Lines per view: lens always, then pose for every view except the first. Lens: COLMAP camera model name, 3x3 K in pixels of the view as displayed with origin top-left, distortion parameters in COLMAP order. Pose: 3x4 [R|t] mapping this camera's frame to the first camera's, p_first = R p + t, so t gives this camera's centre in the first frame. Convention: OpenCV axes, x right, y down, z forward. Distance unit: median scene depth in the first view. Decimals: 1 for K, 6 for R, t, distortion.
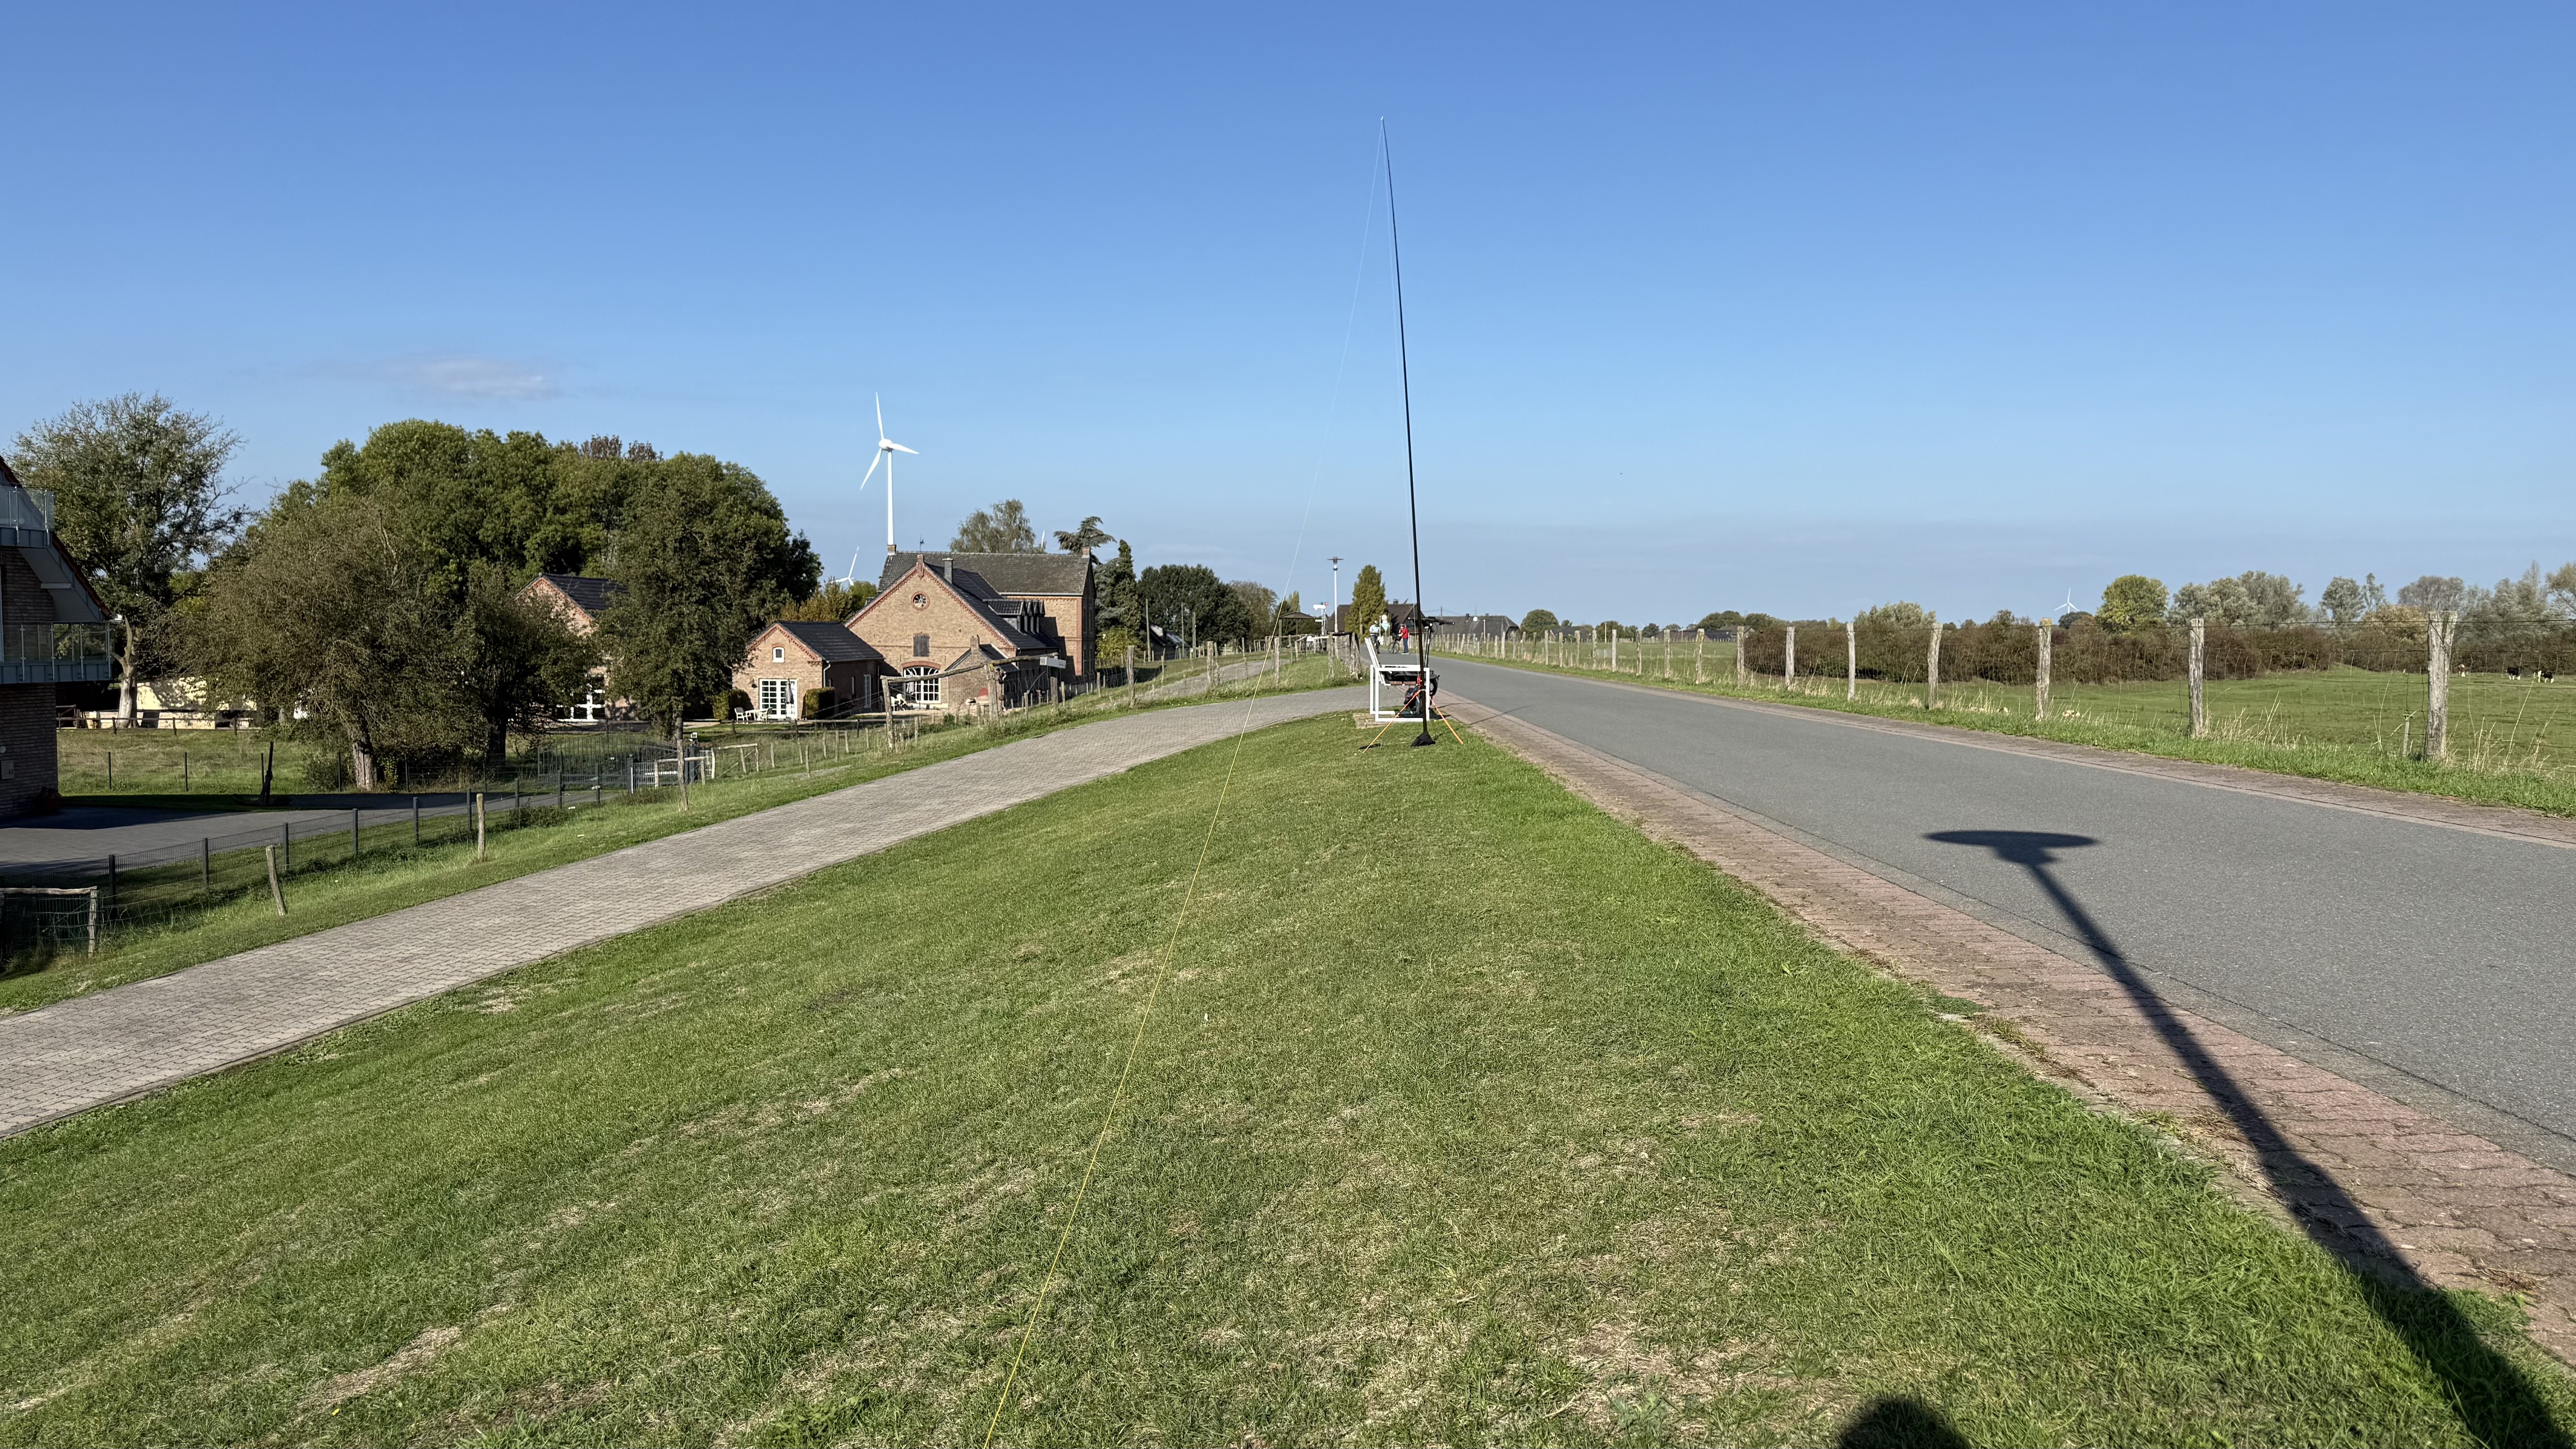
lens RADIAL K [[1860.7, 0, 1282.1], [0, 1860.7, 742.9], [0, 0, 1]] dist [0.112738, -0.144632]
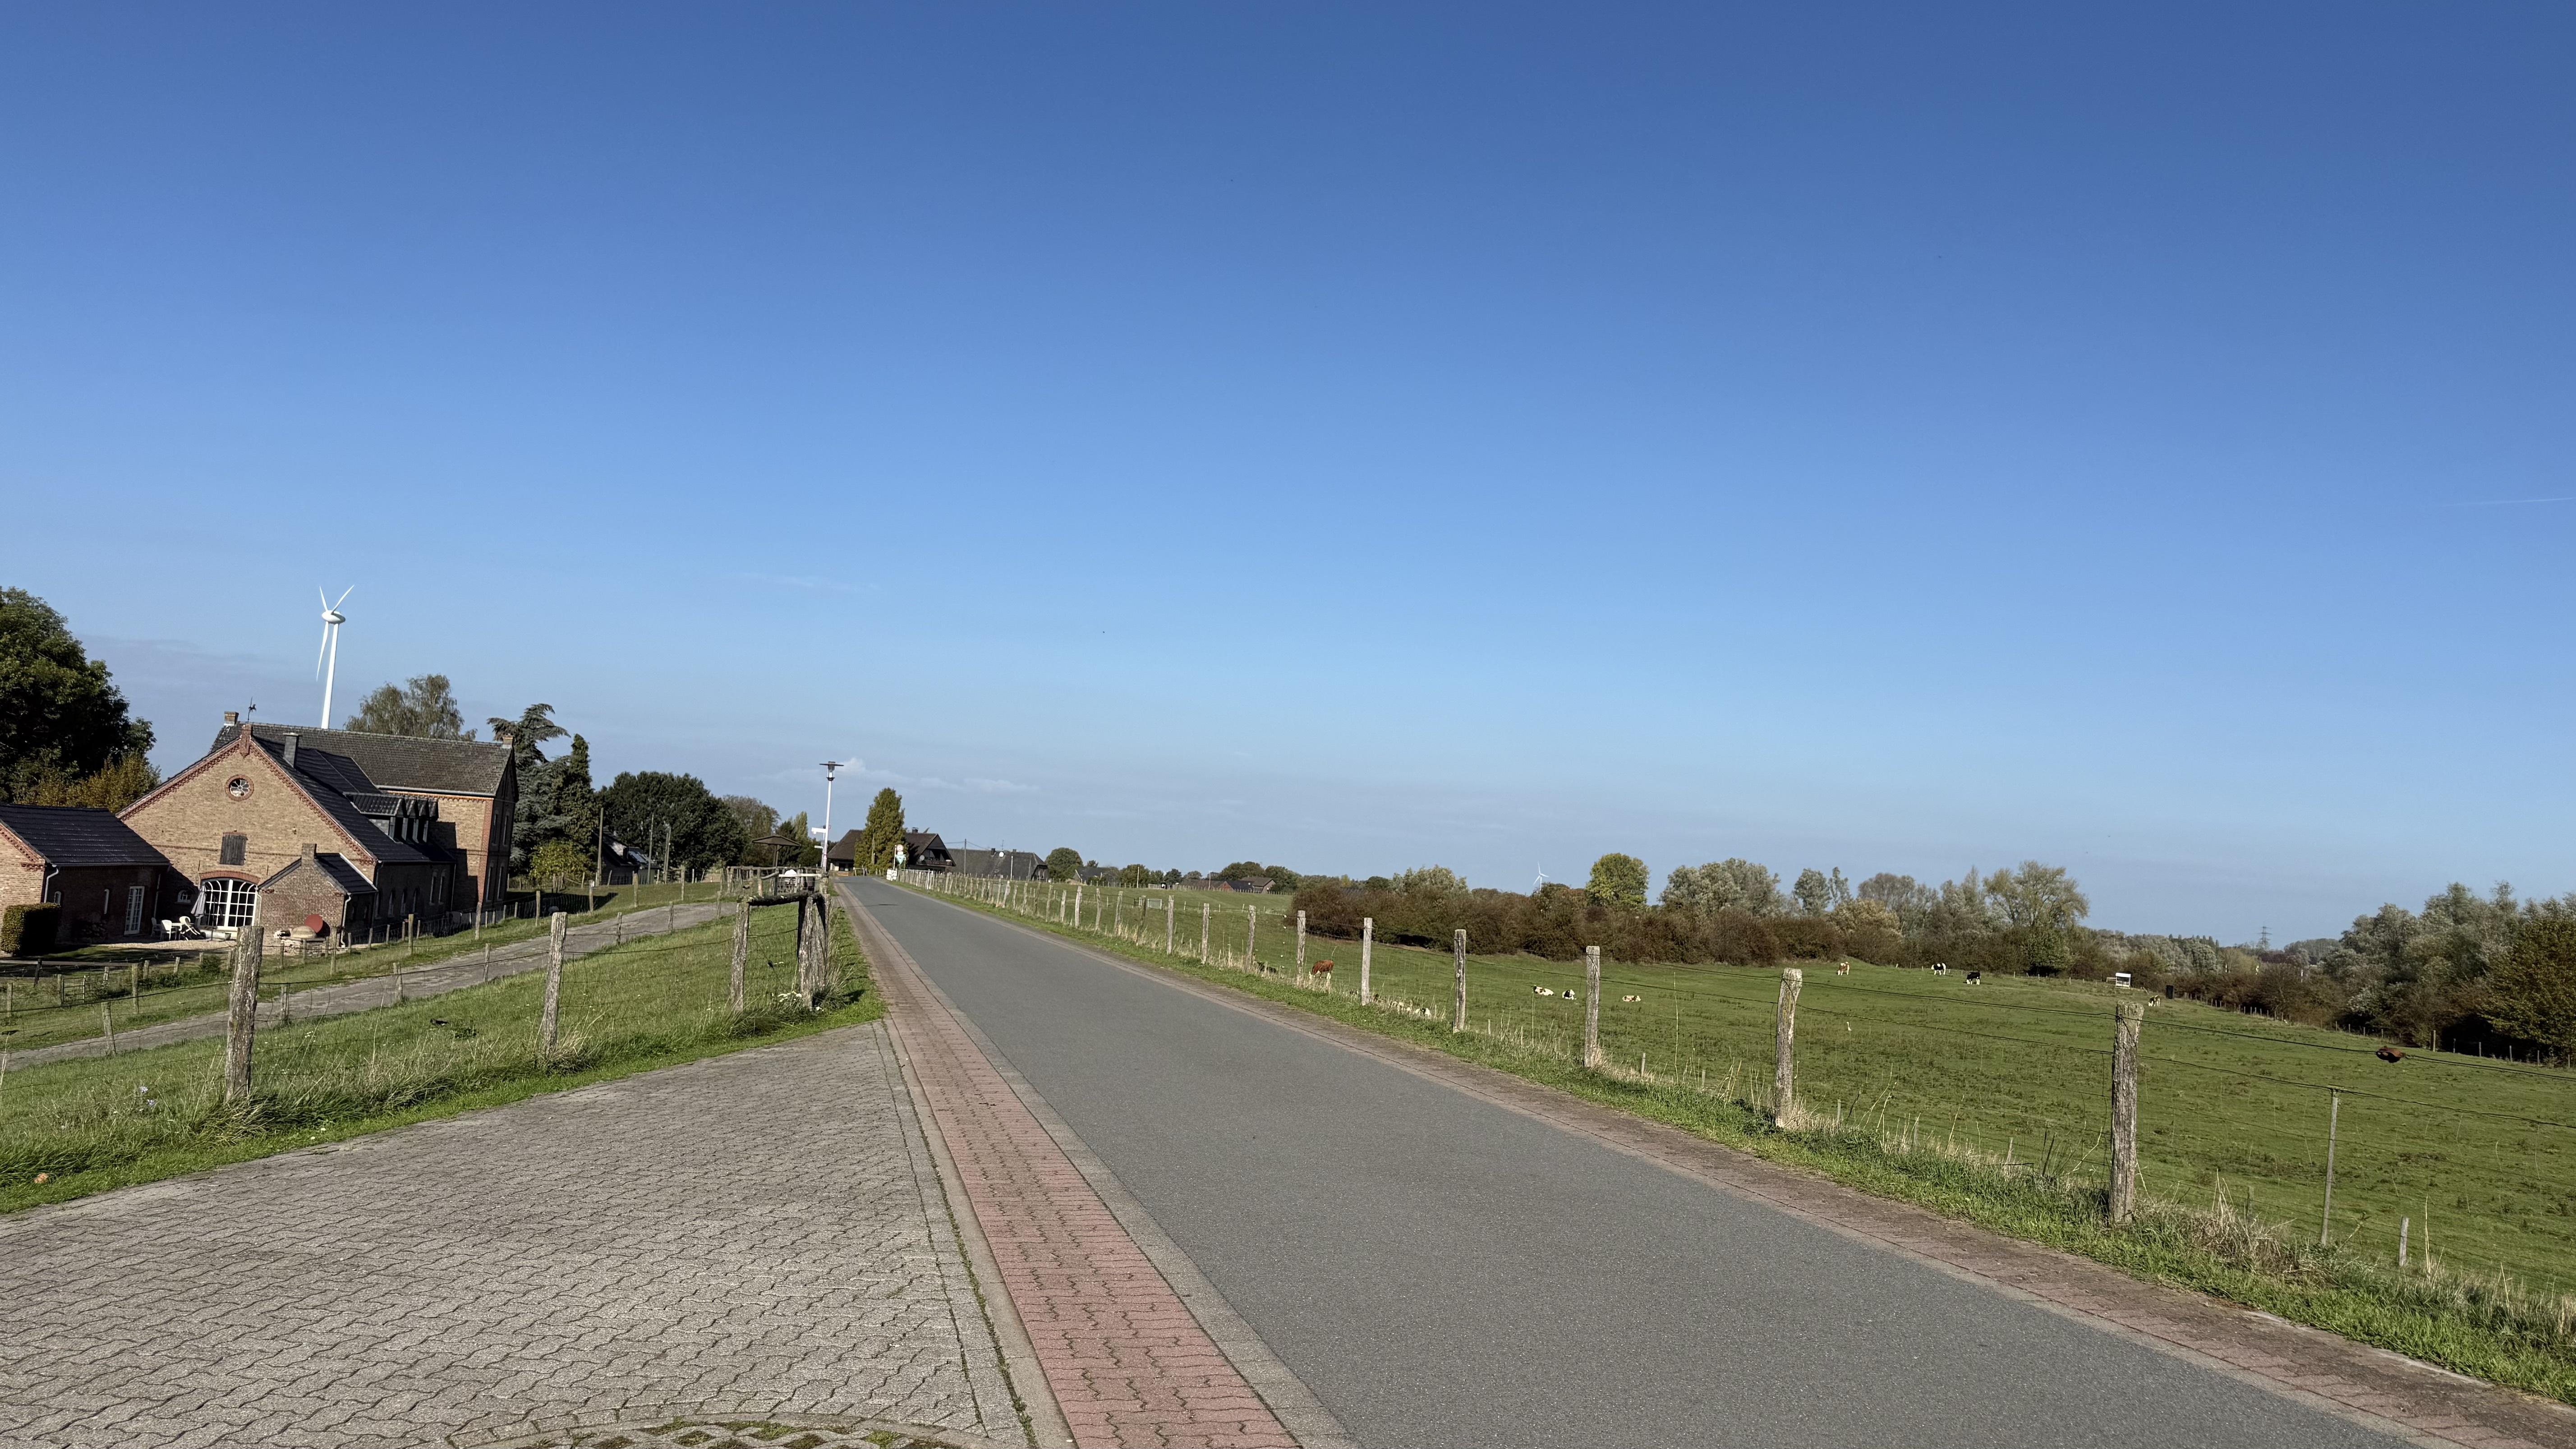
lens RADIAL K [[1860.7, 0, 1282.1], [0, 1860.7, 742.9], [0, 0, 1]] dist [0.112738, -0.144632]
pose [[0.965718, 0.077735, 0.247682, 0.007658], [-0.045778, 0.990156, -0.132272, -0.009094], [-0.255526, 0.116399, 0.959770, 0.118852]]
